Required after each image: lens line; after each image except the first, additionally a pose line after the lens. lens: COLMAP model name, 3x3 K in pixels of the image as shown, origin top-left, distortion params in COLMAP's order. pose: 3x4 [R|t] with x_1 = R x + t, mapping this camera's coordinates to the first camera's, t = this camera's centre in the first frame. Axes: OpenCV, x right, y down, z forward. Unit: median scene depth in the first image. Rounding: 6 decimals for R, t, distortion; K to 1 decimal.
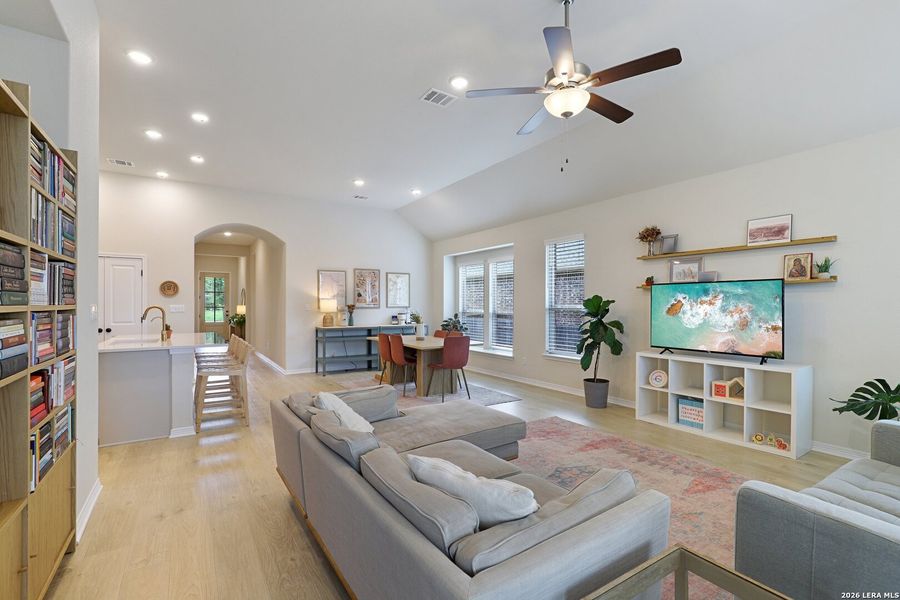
lens RADIAL K [[411.5, 0, 455.9], [0, 411.5, 303.8], [0, 0, 1]] dist [-0.009259, -0.001256]
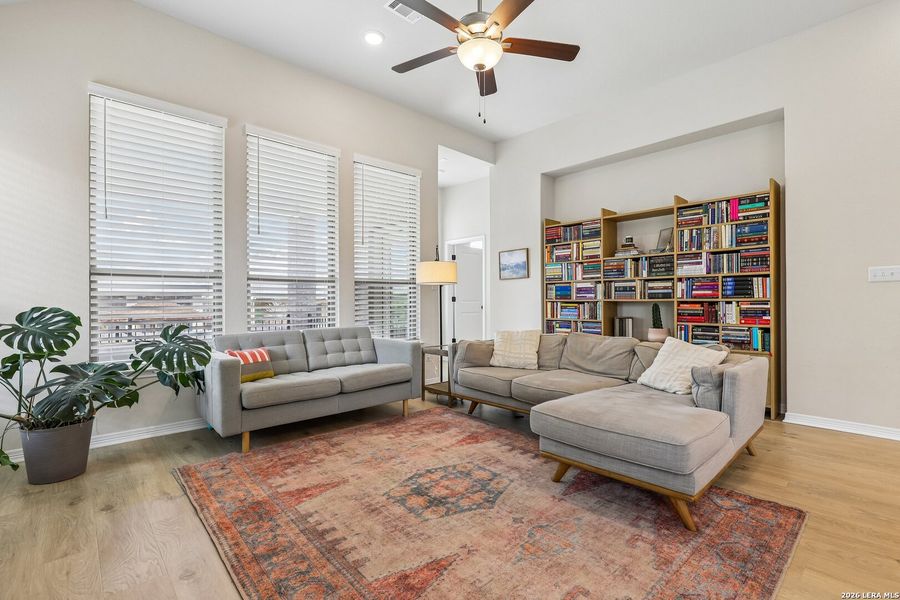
lens RADIAL K [[411.5, 0, 452.5], [0, 411.5, 298.0], [0, 0, 1]] dist [-0.009259, -0.001256]
pose [[-0.986401, -0.000377, -0.164354, 0.304448], [0.001301, 0.999948, -0.010102, 0.061234], [0.164350, -0.010179, -0.986350, 1.196440]]
